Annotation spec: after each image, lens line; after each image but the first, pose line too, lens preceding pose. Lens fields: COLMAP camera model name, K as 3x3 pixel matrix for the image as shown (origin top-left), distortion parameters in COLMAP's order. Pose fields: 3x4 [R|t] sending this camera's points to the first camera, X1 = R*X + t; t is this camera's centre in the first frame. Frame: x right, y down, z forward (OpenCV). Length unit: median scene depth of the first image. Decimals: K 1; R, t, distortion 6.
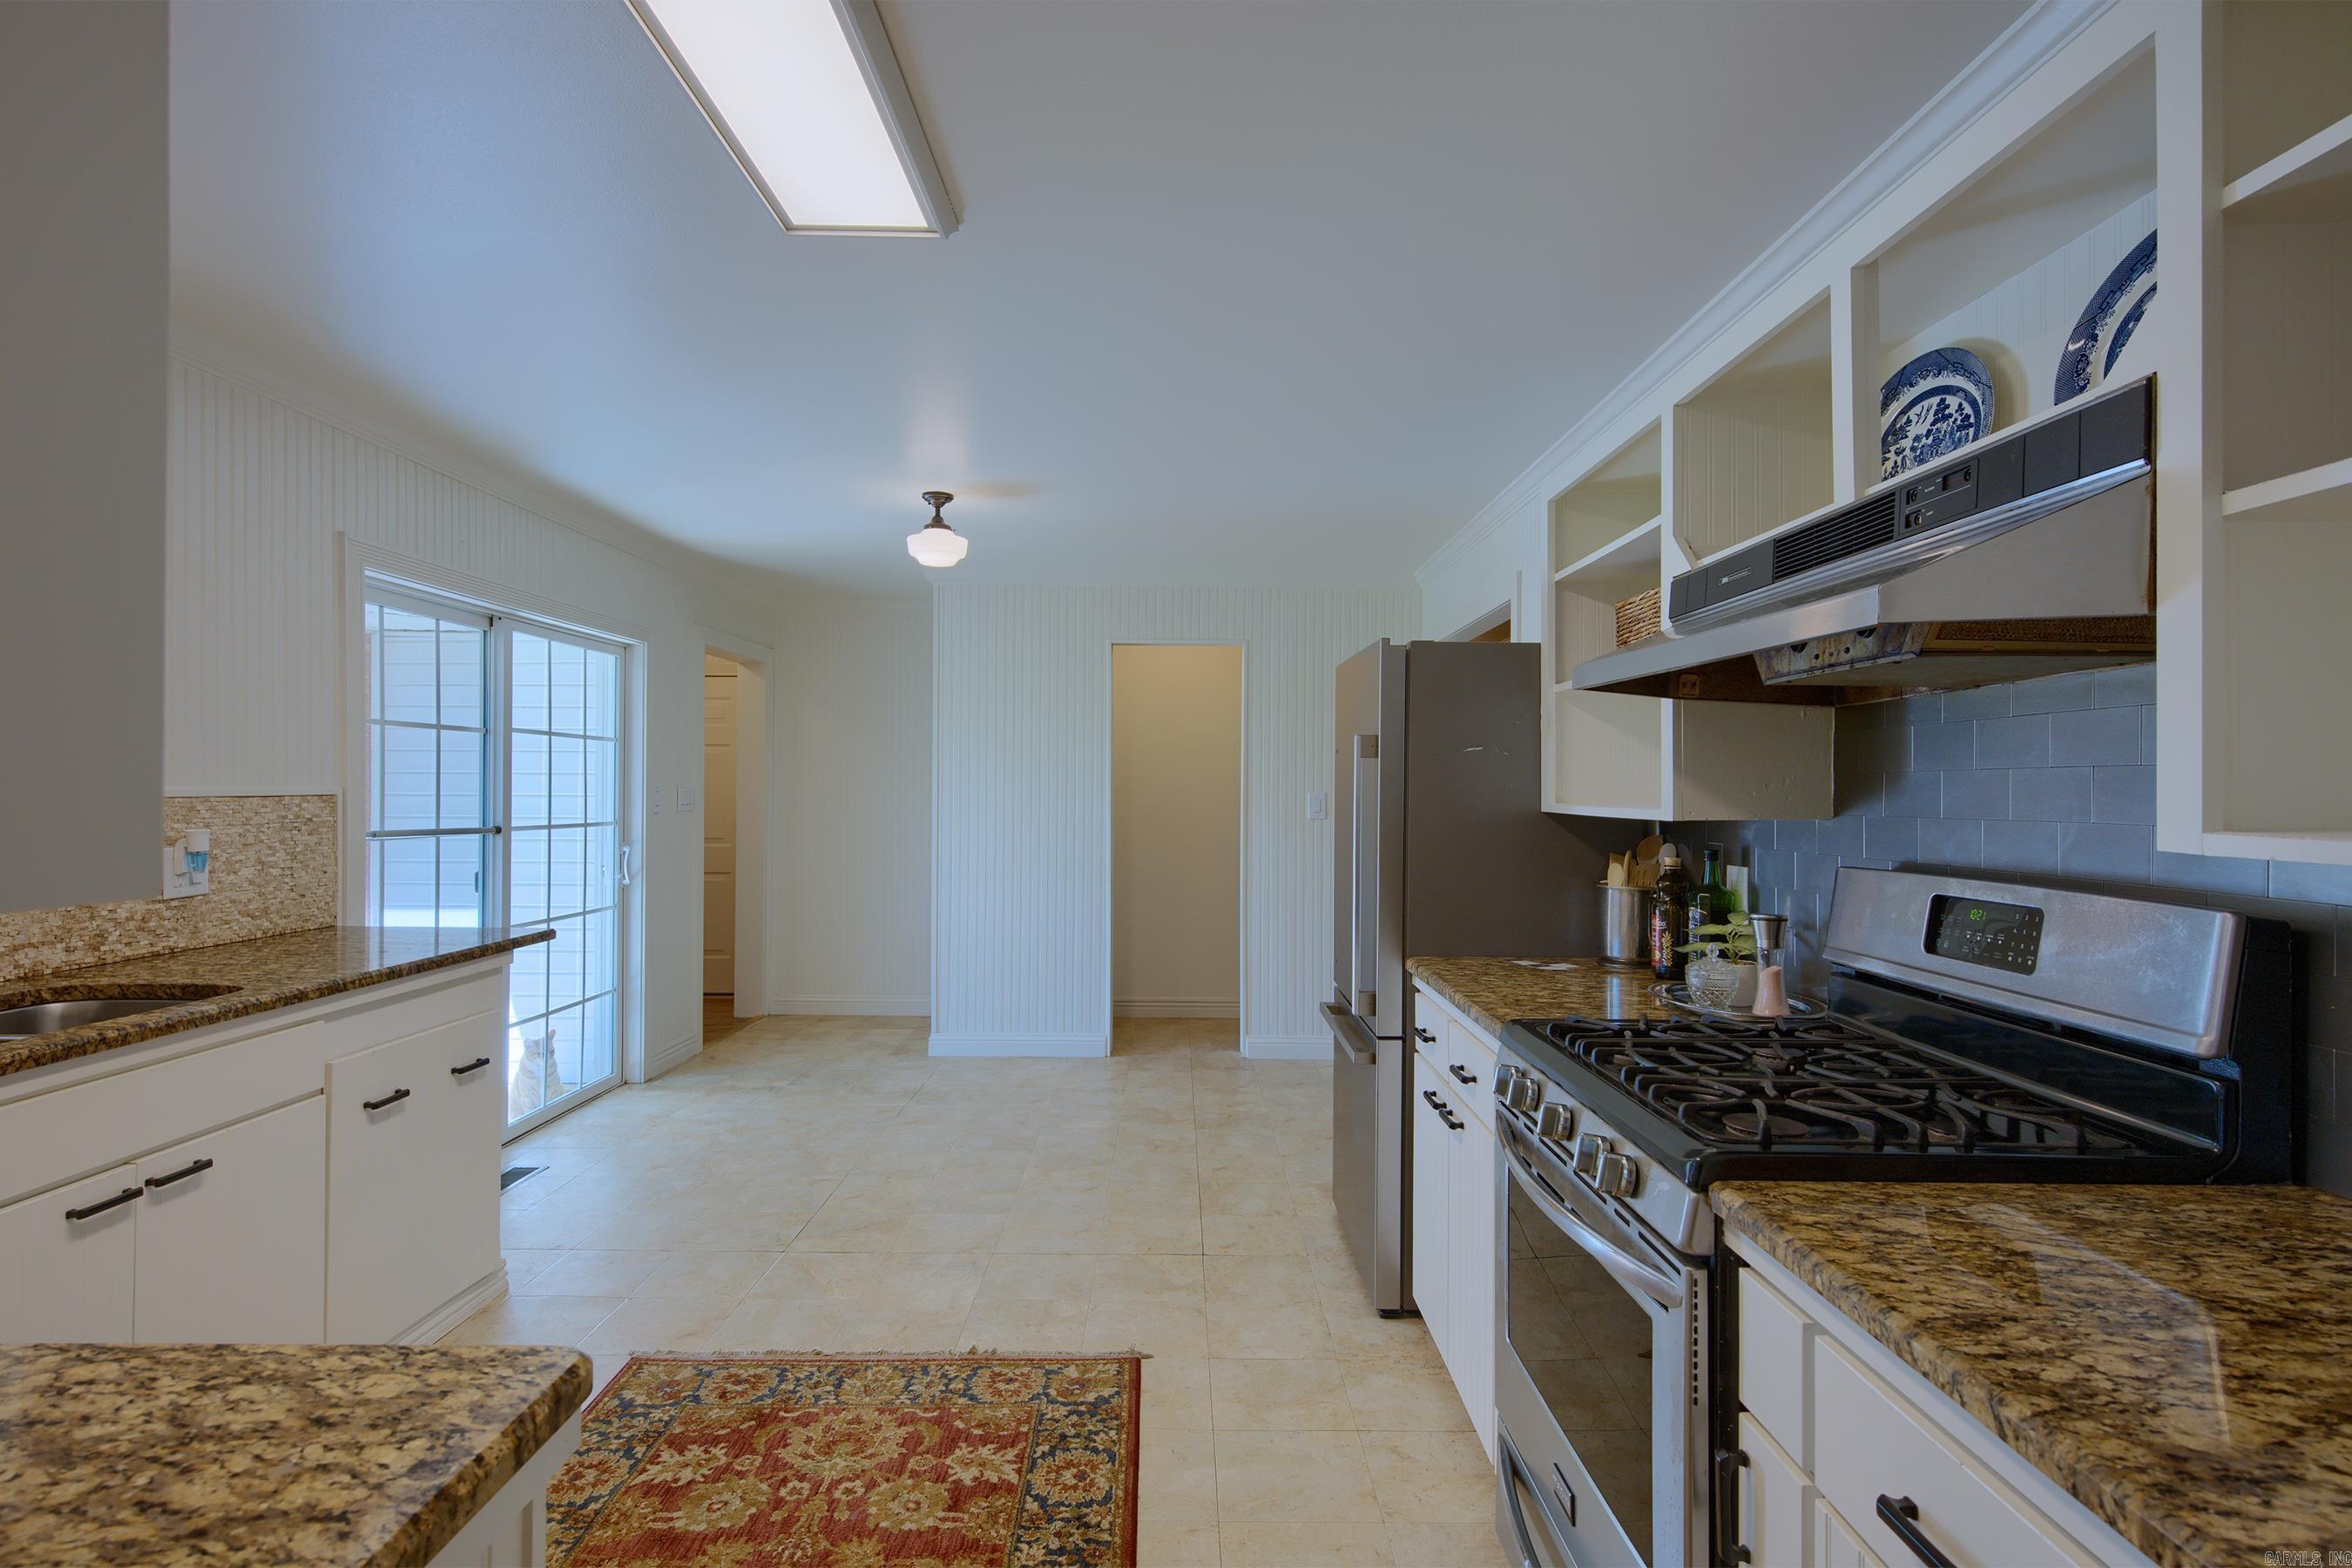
lens RADIAL K [[1178.5, 0, 1175.1], [0, 1178.5, 783.7], [0, 0, 1]] dist [-0.009100, -0.001831]
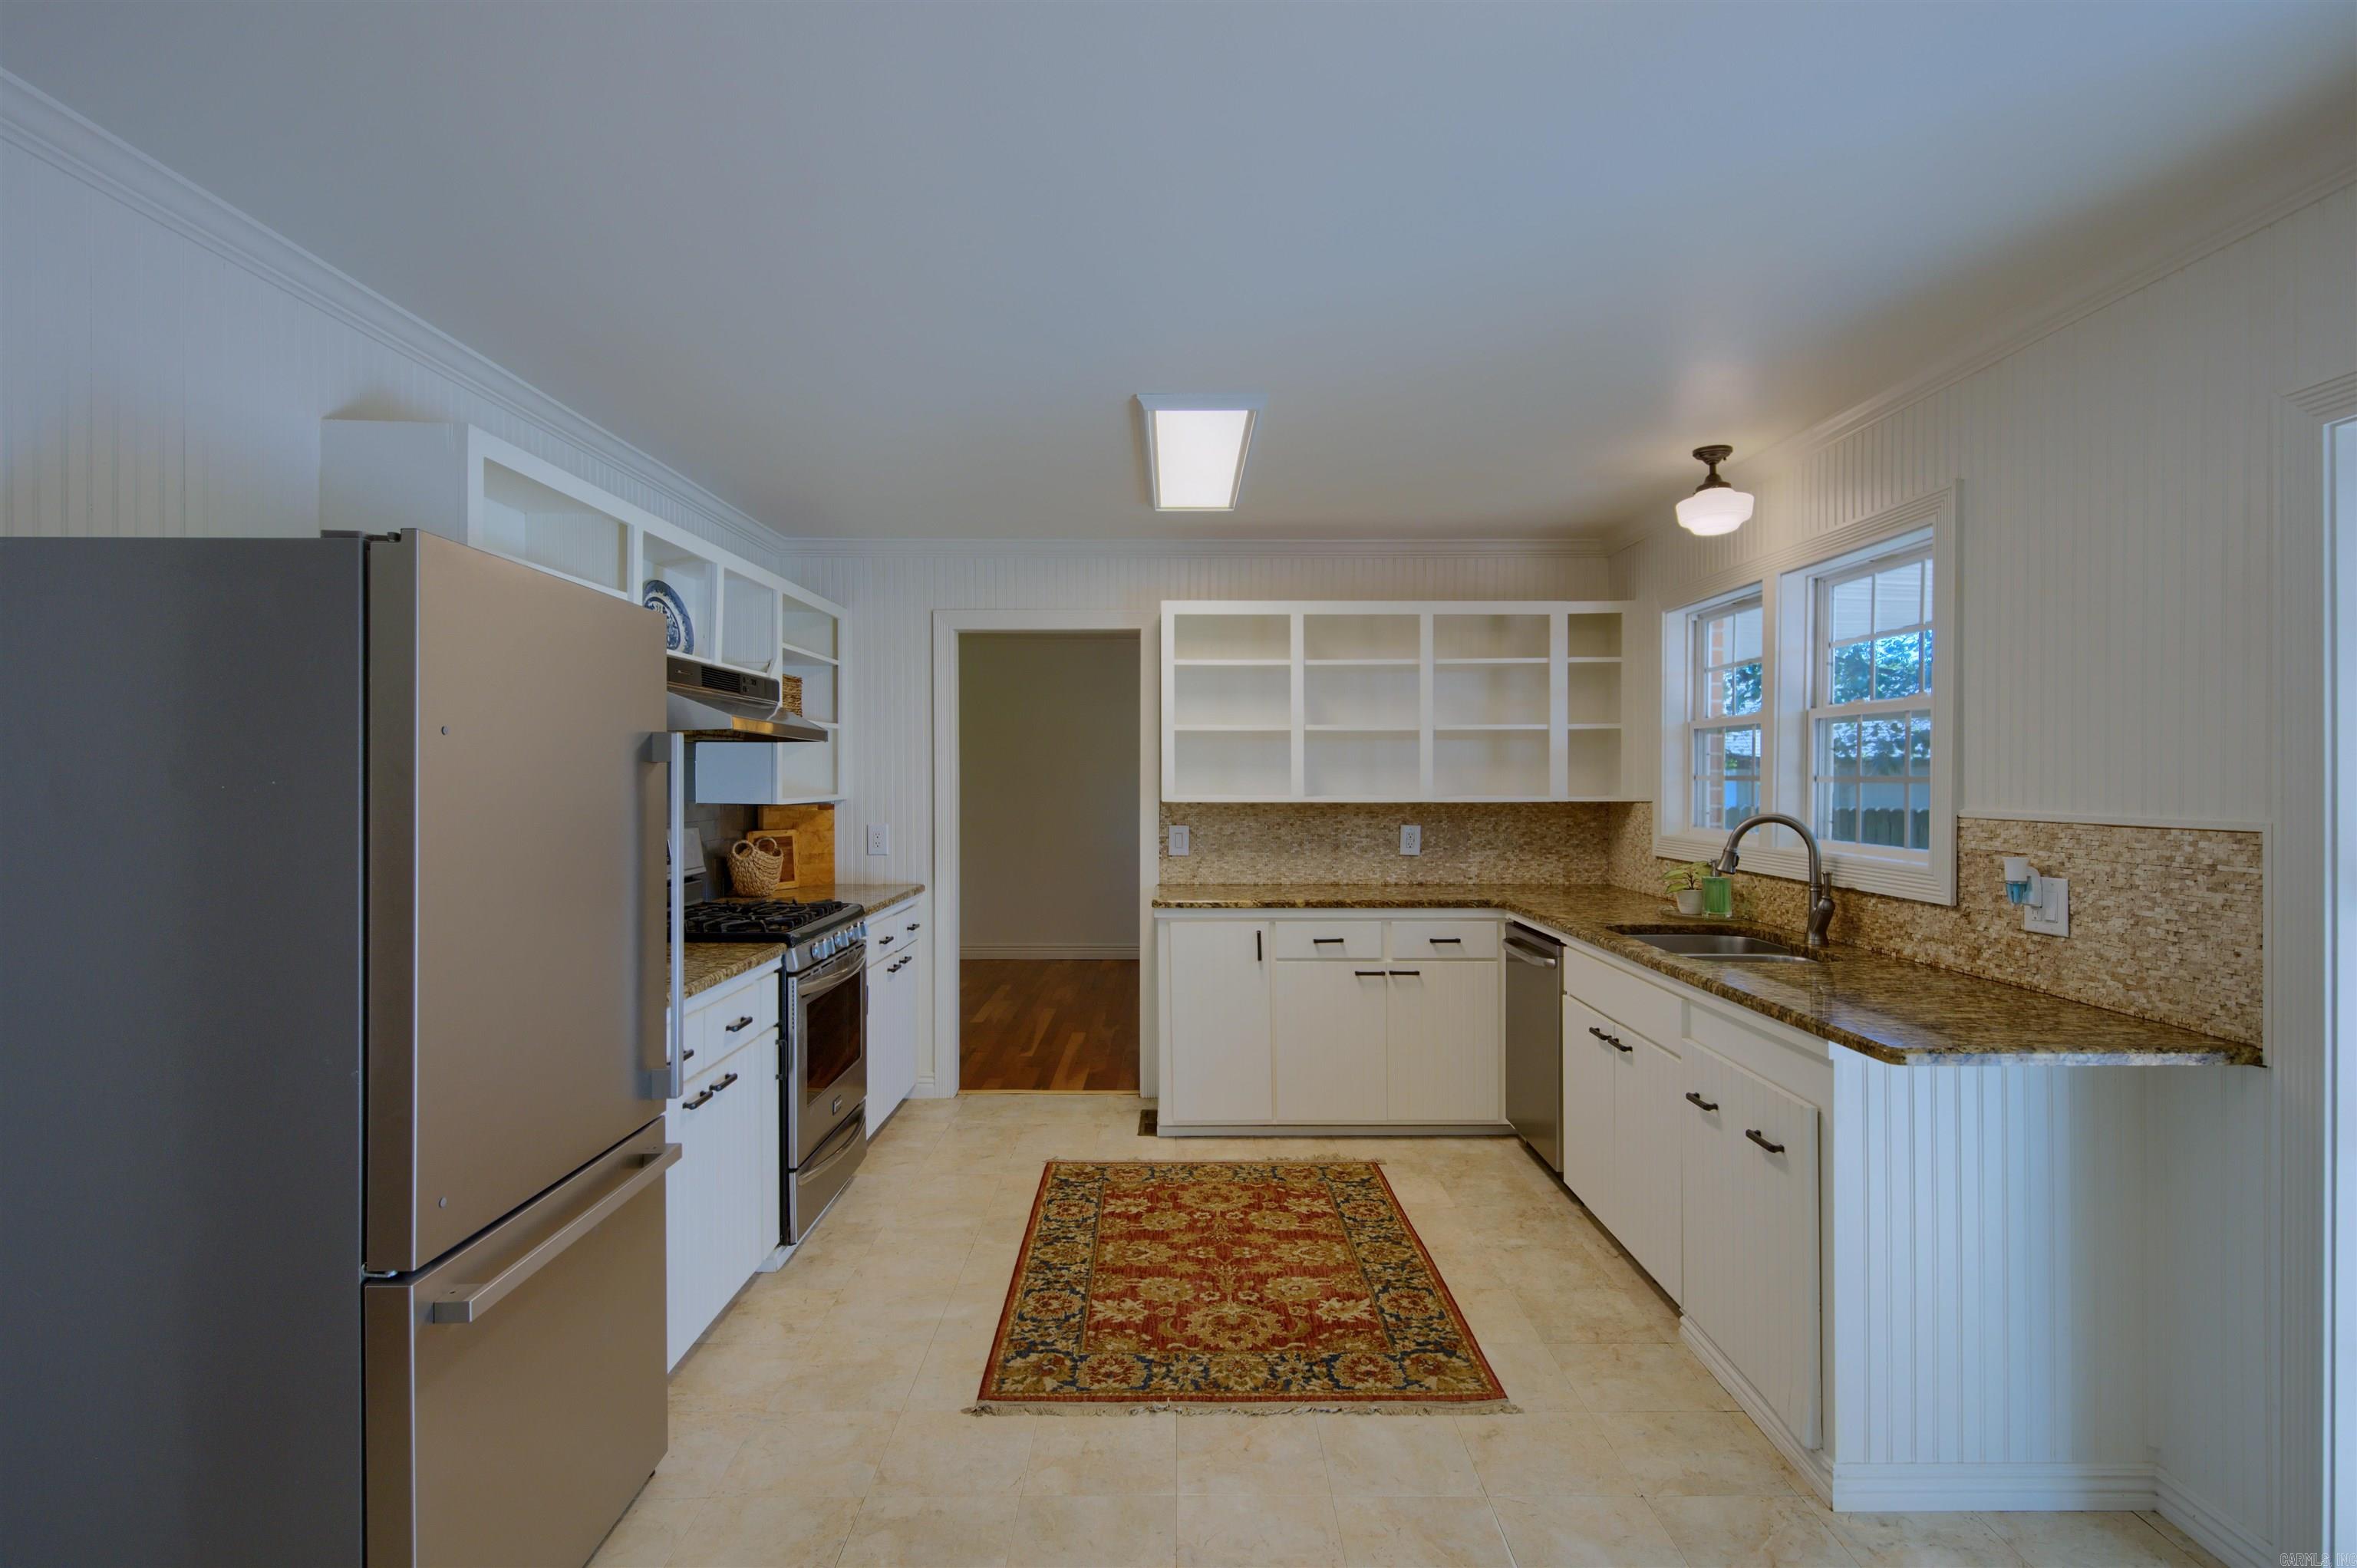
lens RADIAL K [[1180.9, 0, 1178.8], [0, 1180.9, 779.1], [0, 0, 1]] dist [-0.009100, -0.001831]
pose [[-0.999956, -0.009224, -0.001387, -0.202006], [-0.009224, 0.999957, -0.000245, -0.016581], [0.001389, -0.000232, -0.999999, 2.107570]]
